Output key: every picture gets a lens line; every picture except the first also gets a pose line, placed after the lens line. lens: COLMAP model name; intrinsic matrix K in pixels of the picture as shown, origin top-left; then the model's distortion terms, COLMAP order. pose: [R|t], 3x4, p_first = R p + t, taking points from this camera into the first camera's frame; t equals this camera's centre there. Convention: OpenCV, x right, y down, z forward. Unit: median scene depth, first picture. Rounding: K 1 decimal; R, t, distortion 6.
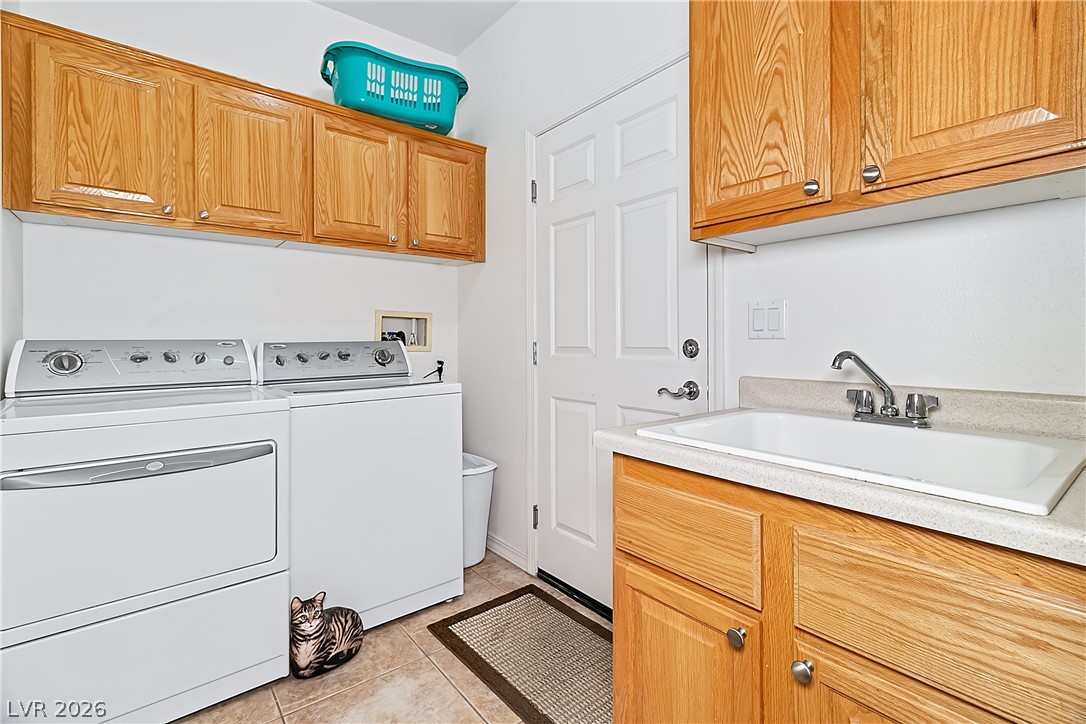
lens RADIAL K [[504.0, 0, 542.1], [0, 504.0, 338.4], [0, 0, 1]] dist [0.002375, 0.000554]
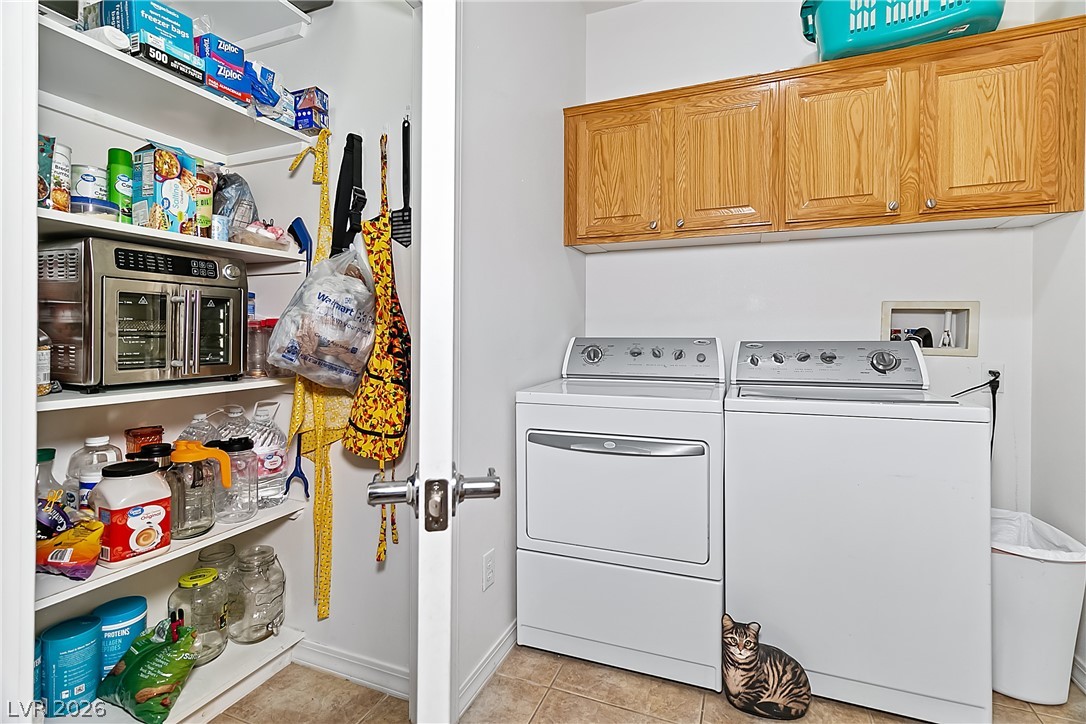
lens RADIAL K [[504.0, 0, 542.1], [0, 504.0, 338.4], [0, 0, 1]] dist [0.002375, 0.000554]
pose [[0.488101, 0.007306, -0.872756, 0.126683], [-0.001606, 0.999971, 0.007473, -0.004002], [0.872786, -0.002246, 0.488099, 0.196590]]
